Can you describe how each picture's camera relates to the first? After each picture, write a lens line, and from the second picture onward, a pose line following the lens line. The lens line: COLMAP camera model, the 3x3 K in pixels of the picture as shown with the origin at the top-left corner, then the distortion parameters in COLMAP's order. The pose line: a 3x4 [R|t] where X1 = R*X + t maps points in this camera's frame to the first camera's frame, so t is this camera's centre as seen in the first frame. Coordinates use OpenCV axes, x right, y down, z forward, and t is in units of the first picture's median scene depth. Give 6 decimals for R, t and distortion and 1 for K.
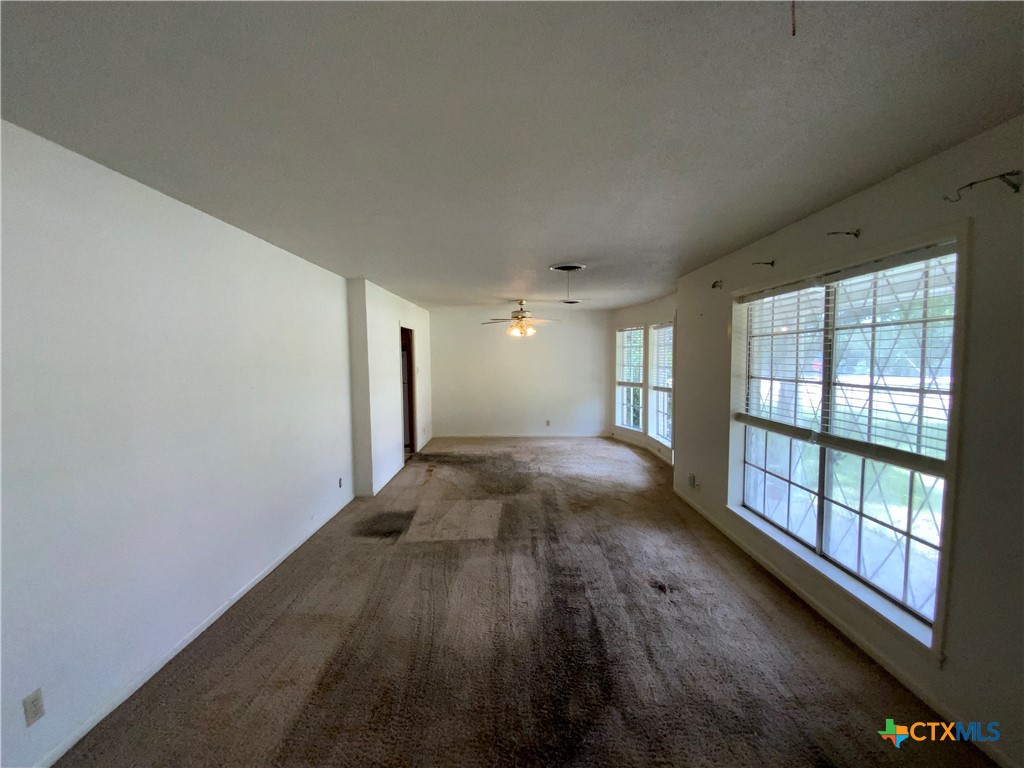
lens RADIAL K [[416.9, 0, 494.2], [0, 416.9, 383.0], [0, 0, 1]] dist [0.000597, -0.013922]
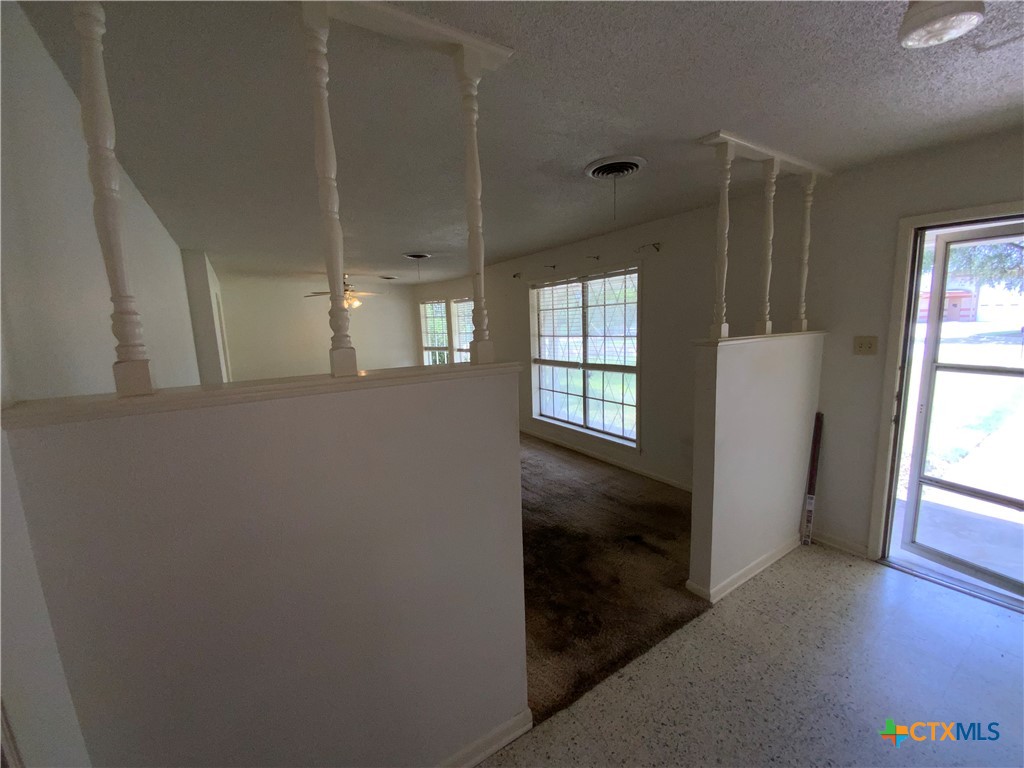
lens RADIAL K [[415.1, 0, 513.3], [0, 415.1, 382.4], [0, 0, 1]] dist [0.017008, -0.015056]
pose [[0.819159, -0.095092, 0.565629, -0.522870], [0.056214, 0.994724, 0.085821, 0.029059], [-0.570805, -0.038505, 0.820182, -0.351189]]
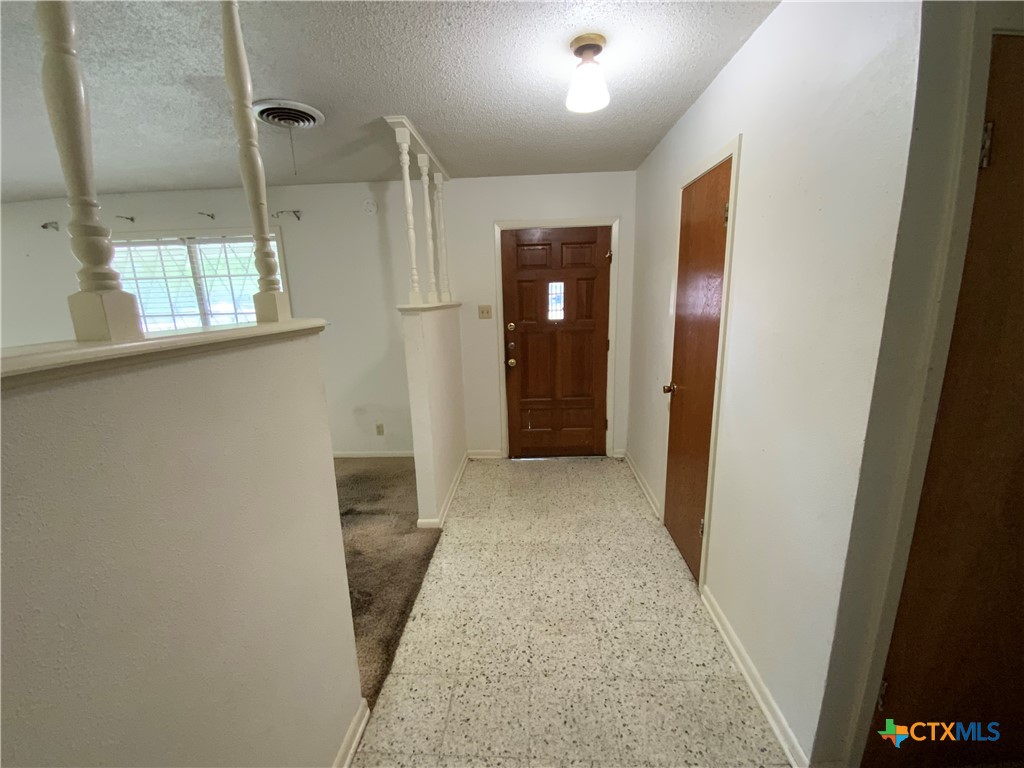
lens RADIAL K [[412.1, 0, 513.5], [0, 412.1, 383.7], [0, 0, 1]] dist [0.017824, -0.019206]
pose [[0.014182, -0.196542, 0.980393, -0.667600], [0.080933, 0.977500, 0.194791, 0.045213], [-0.996619, 0.076583, 0.029769, -0.138215]]
